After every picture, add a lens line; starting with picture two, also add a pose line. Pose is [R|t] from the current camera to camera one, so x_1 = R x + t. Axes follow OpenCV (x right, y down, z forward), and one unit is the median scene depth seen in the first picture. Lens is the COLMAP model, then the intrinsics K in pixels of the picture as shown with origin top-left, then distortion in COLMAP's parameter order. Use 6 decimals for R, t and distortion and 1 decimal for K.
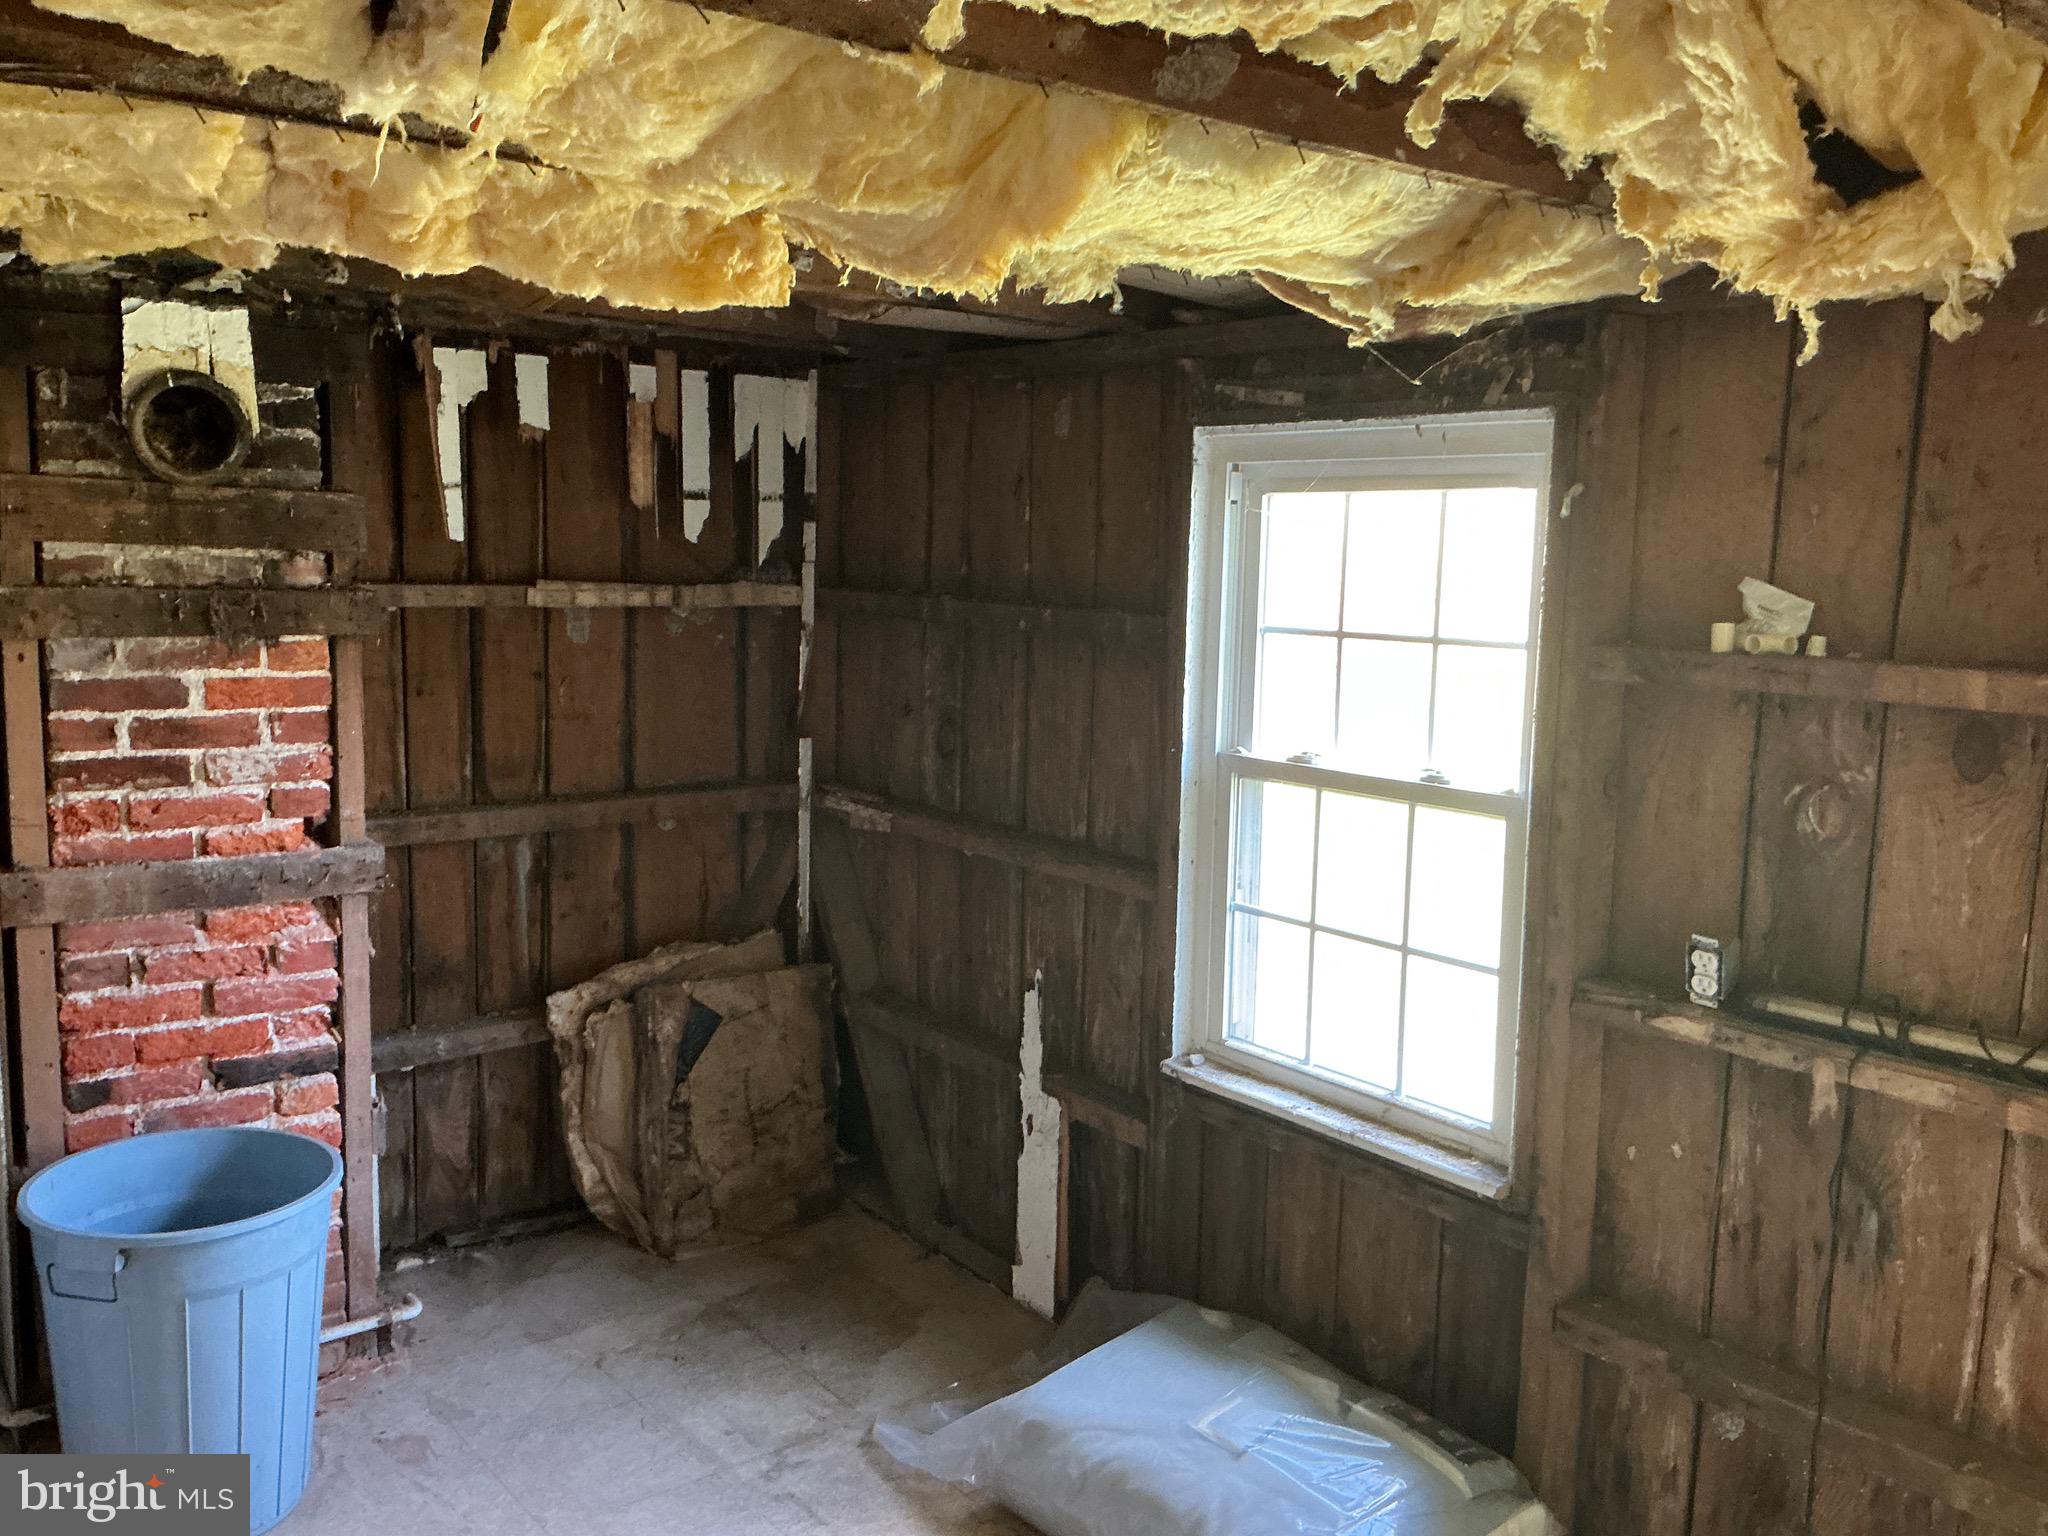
lens RADIAL K [[1698.1, 0, 1028.1], [0, 1698.1, 768.3], [0, 0, 1]] dist [0.075490, -0.127704]
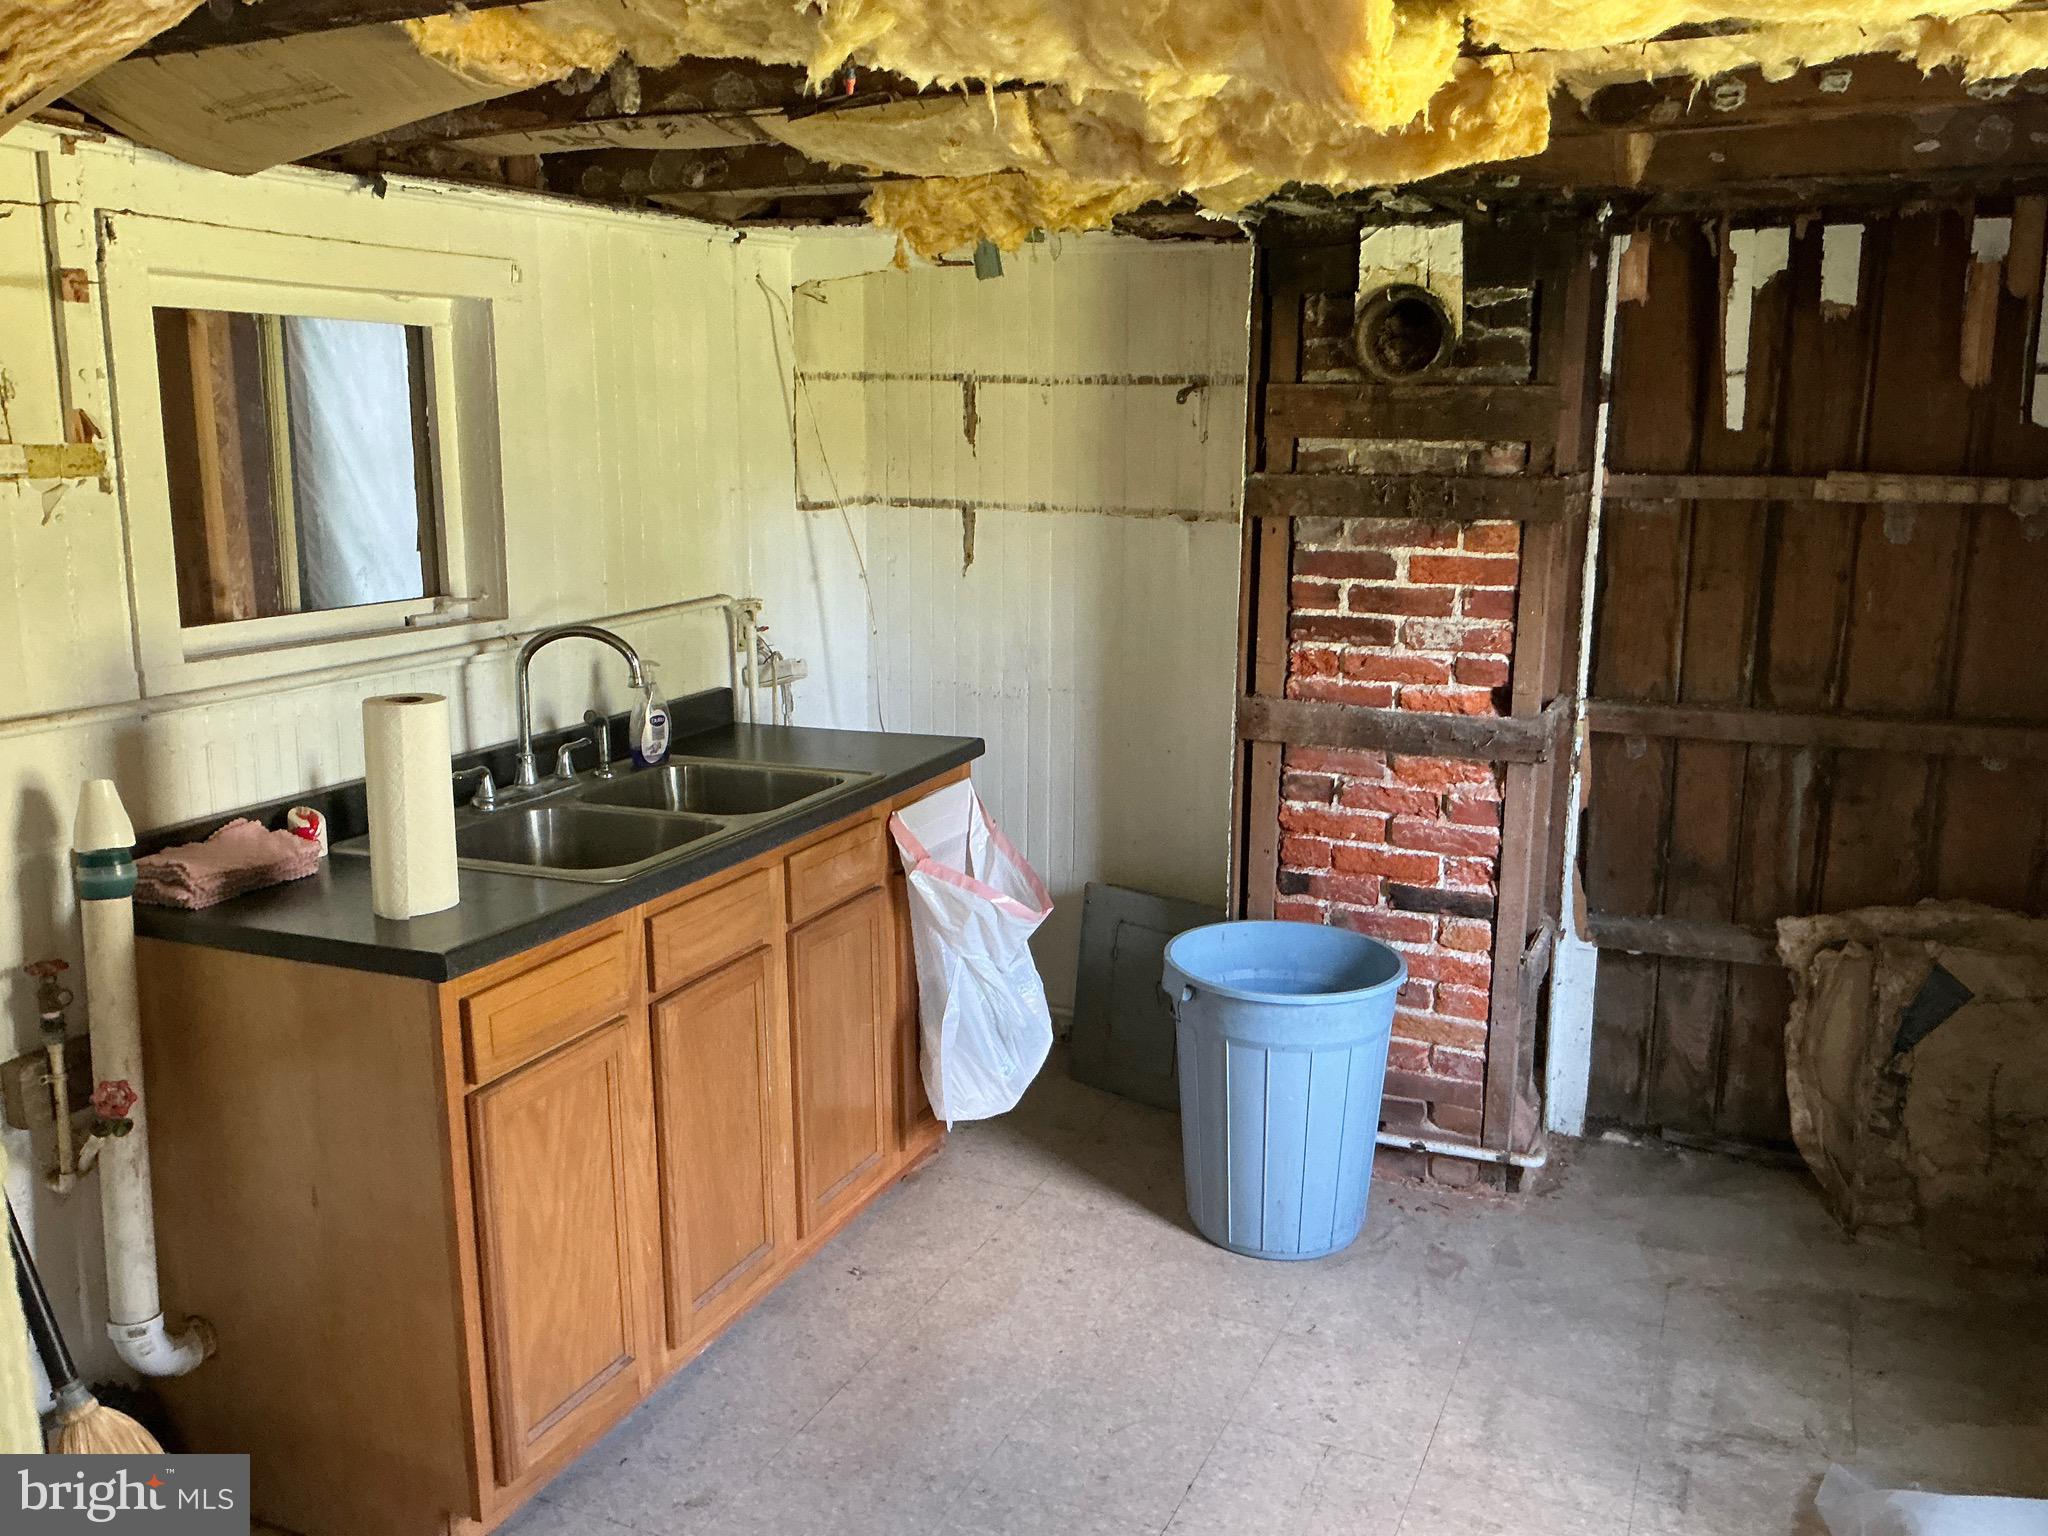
lens RADIAL K [[1698.1, 0, 1021.3], [0, 1698.1, 773.2], [0, 0, 1]] dist [0.075490, -0.127704]
pose [[0.452940, 0.151617, -0.878554, 0.415480], [-0.109665, 0.987425, 0.113867, -0.008543], [0.884770, 0.044771, 0.463872, 0.226473]]
